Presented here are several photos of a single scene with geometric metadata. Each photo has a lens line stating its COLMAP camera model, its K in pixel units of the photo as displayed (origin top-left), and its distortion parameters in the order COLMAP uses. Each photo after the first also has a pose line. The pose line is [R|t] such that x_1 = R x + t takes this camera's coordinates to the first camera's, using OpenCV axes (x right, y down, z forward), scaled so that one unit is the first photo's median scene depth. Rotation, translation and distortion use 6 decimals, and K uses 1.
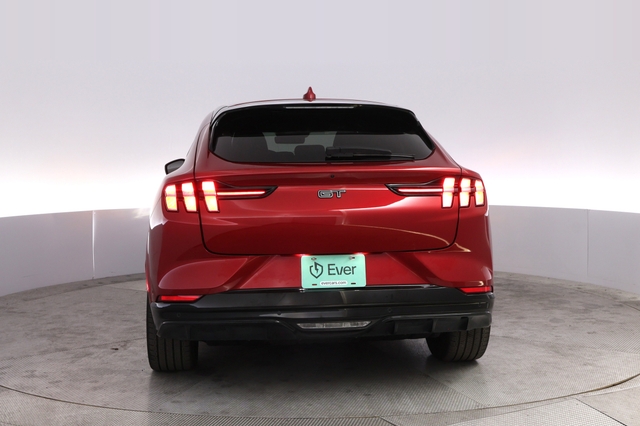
lens RADIAL K [[537.0, 0, 320.0], [0, 537.0, 213.0], [0, 0, 1]] dist [0.006272, 0.001279]
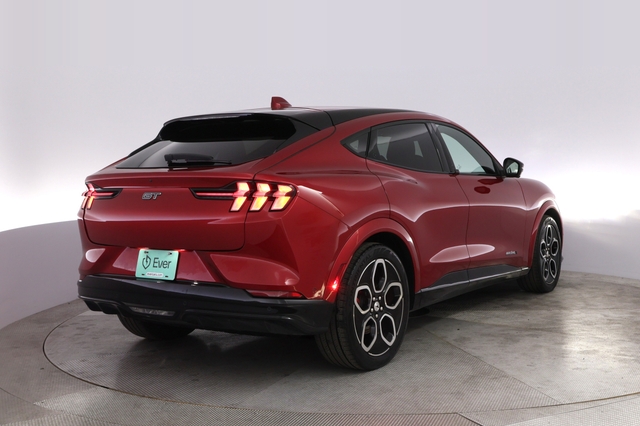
lens RADIAL K [[535.9, 0, 320.0], [0, 535.9, 213.0], [0, 0, 1]] dist [-0.004696, -0.001487]
pose [[0.897779, 0.035182, -0.439039, 0.821067], [-0.036428, 0.999321, 0.005589, -0.018095], [0.438937, 0.010976, 0.898451, 0.135612]]
